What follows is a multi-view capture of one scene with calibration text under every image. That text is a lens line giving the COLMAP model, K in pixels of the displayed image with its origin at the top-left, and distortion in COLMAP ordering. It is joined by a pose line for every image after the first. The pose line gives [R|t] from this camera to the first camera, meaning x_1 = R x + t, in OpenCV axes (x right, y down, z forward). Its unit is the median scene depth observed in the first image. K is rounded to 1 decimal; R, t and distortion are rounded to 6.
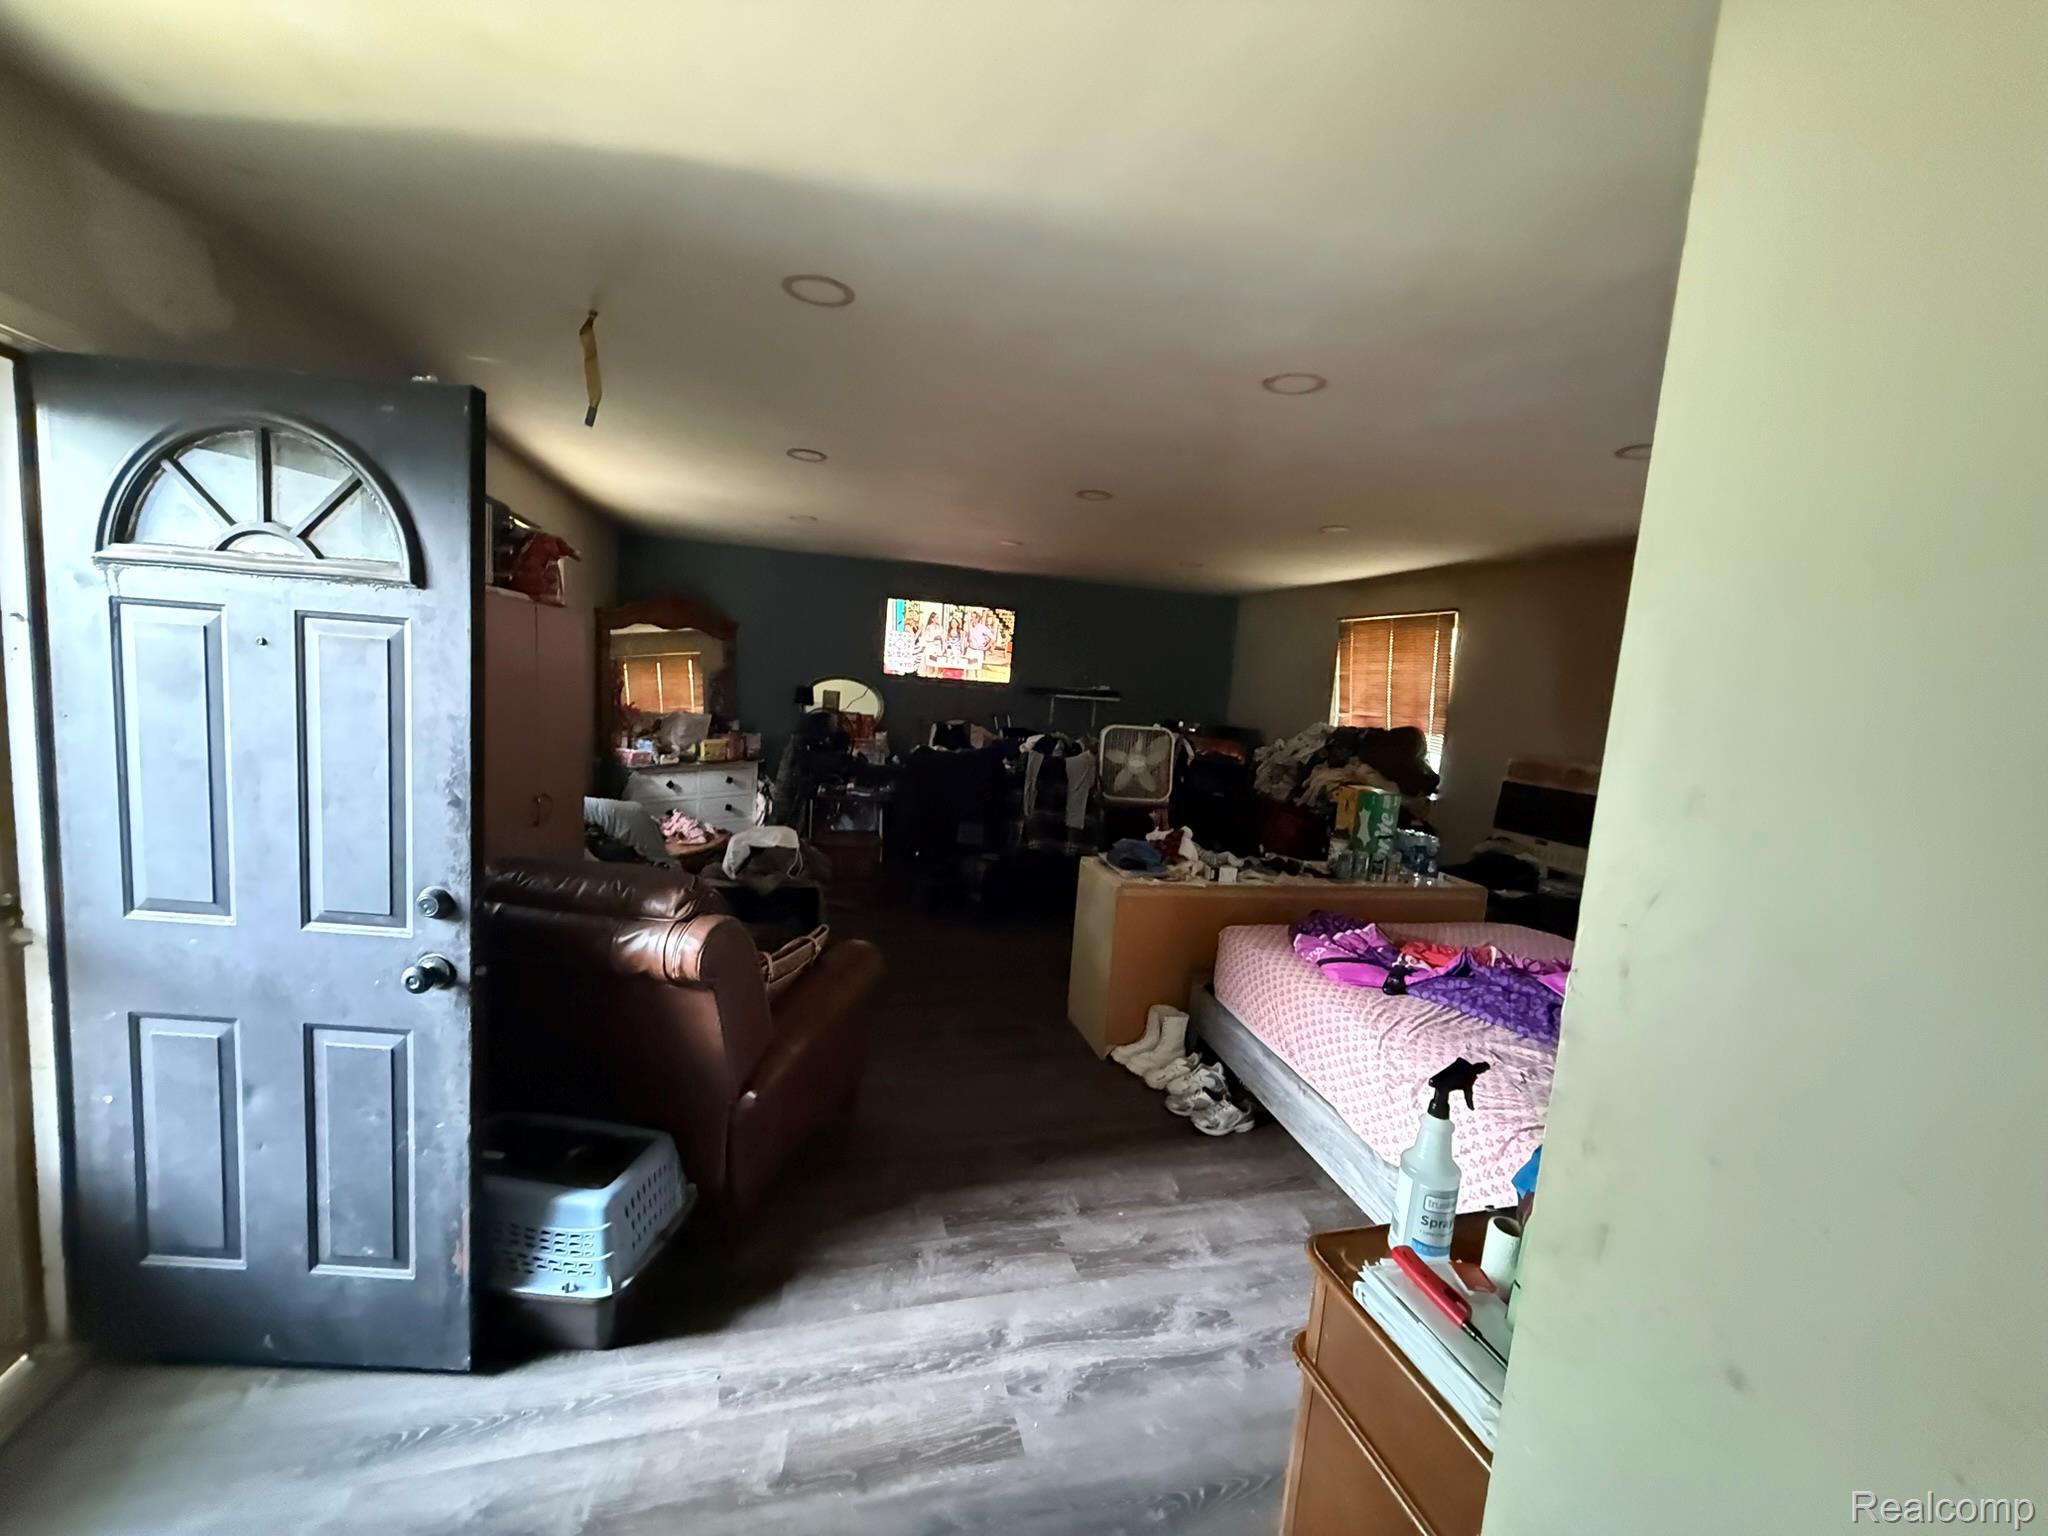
lens RADIAL K [[817.2, 0, 1020.3], [0, 817.2, 770.0], [0, 0, 1]] dist [0.002000, 0.000970]
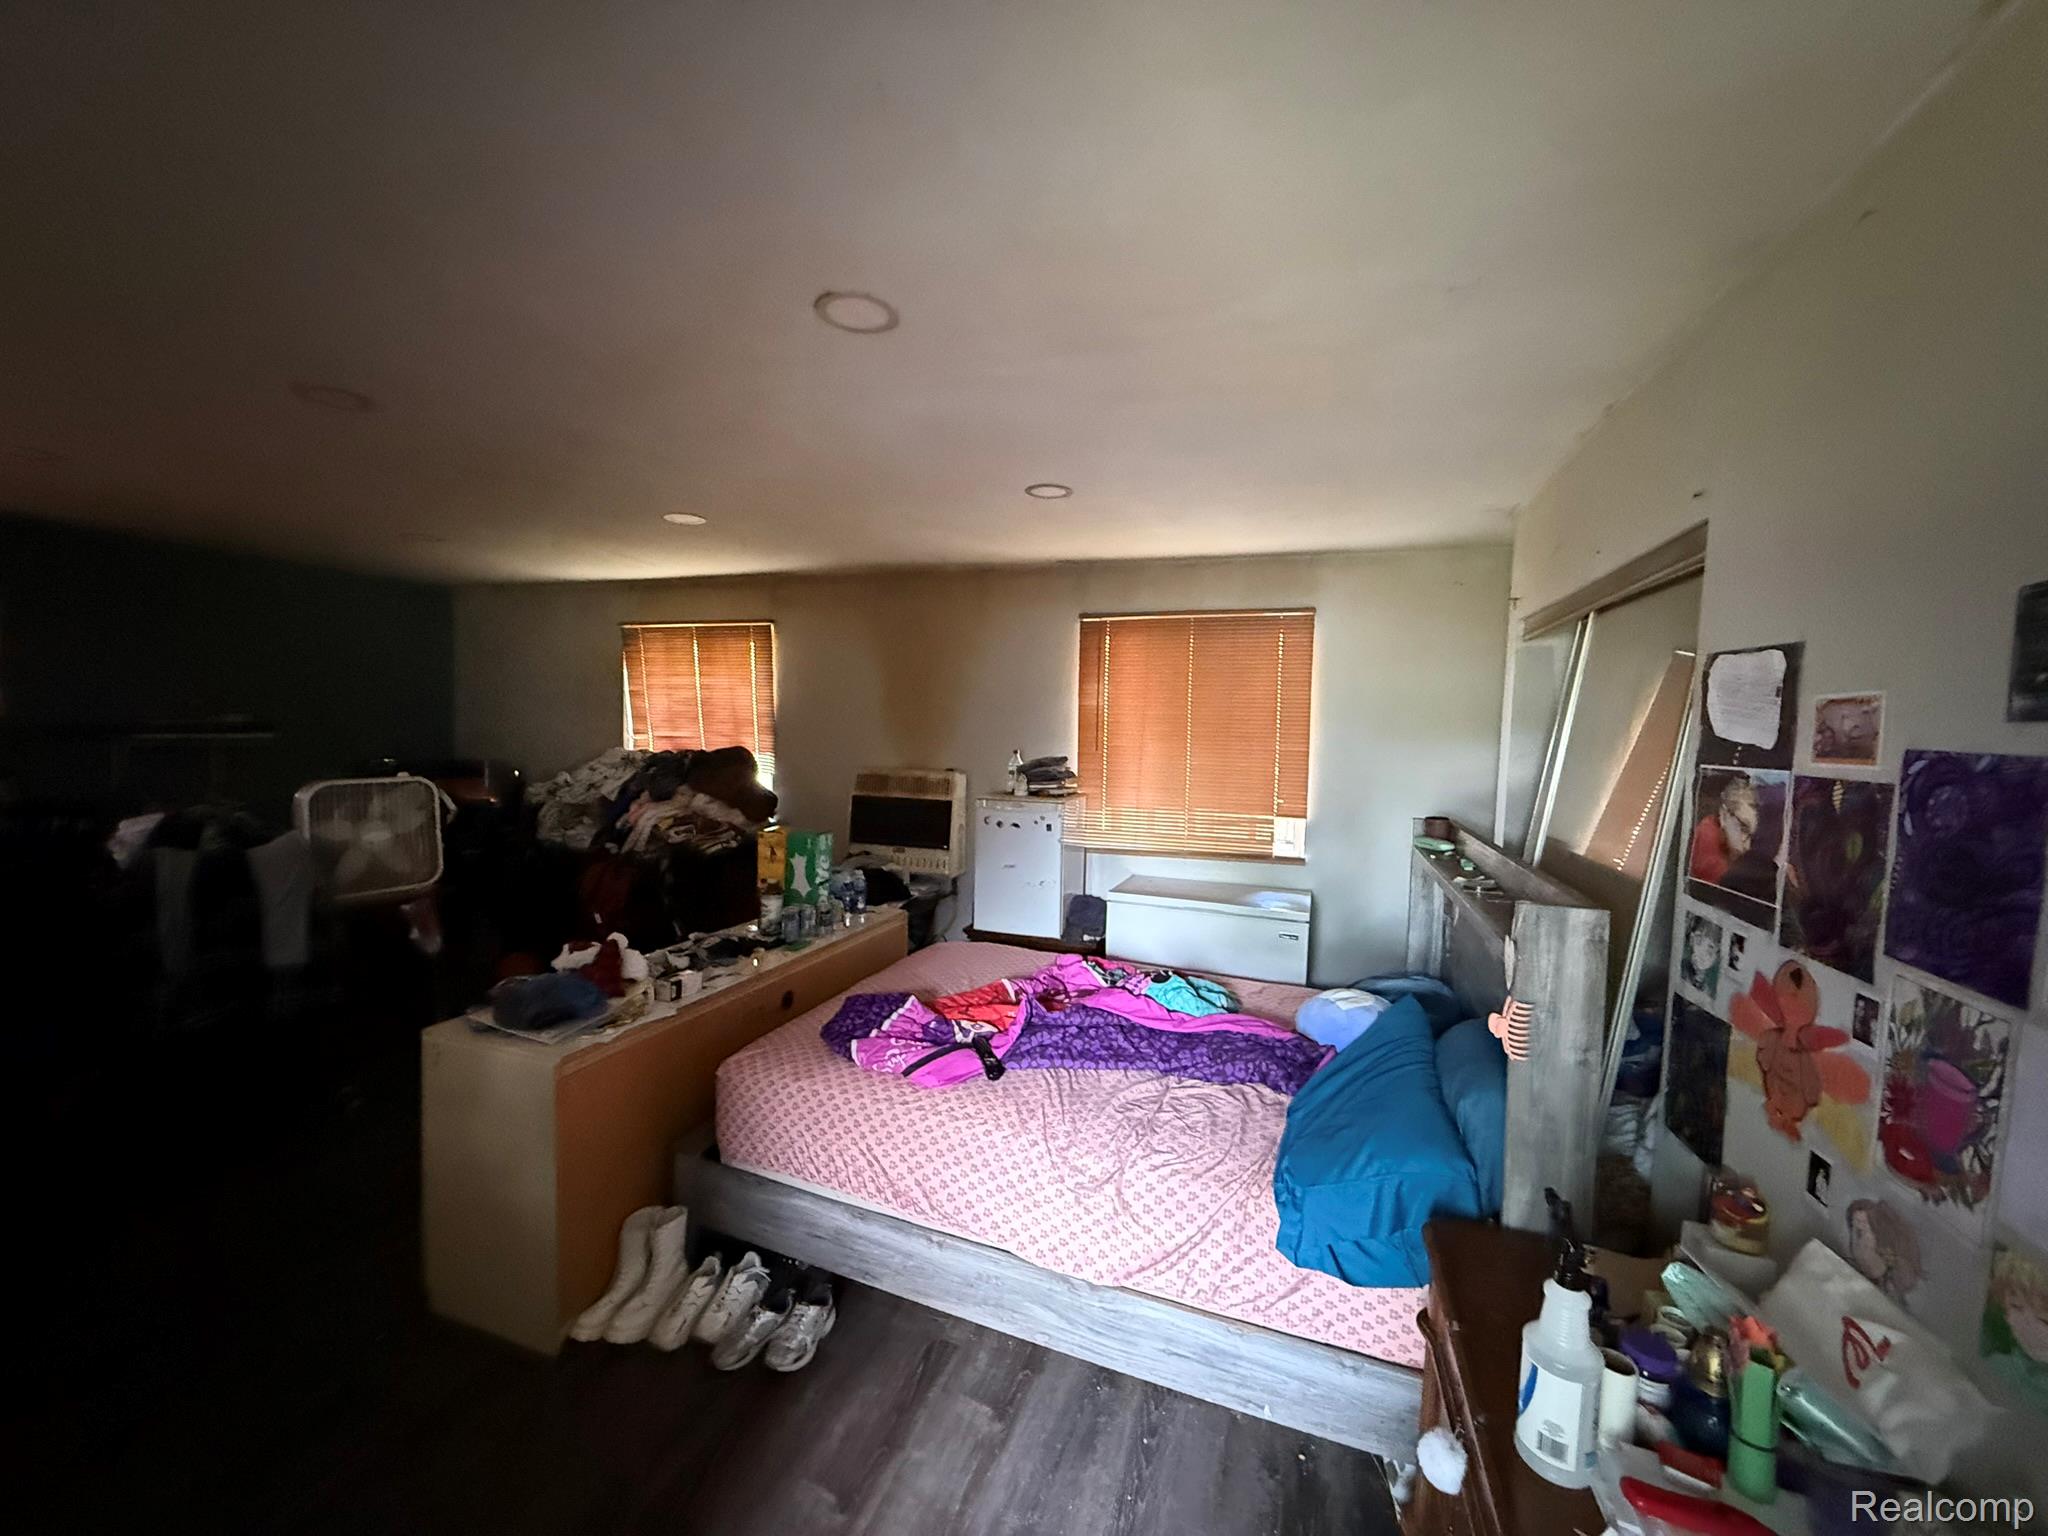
lens RADIAL K [[817.2, 0, 1021.0], [0, 817.2, 772.5], [0, 0, 1]] dist [0.002000, 0.000970]
pose [[0.570247, -0.106179, 0.814582, -0.141672], [0.105180, 0.992887, 0.055789, -0.064708], [-0.814712, 0.053864, 0.577359, 0.328773]]
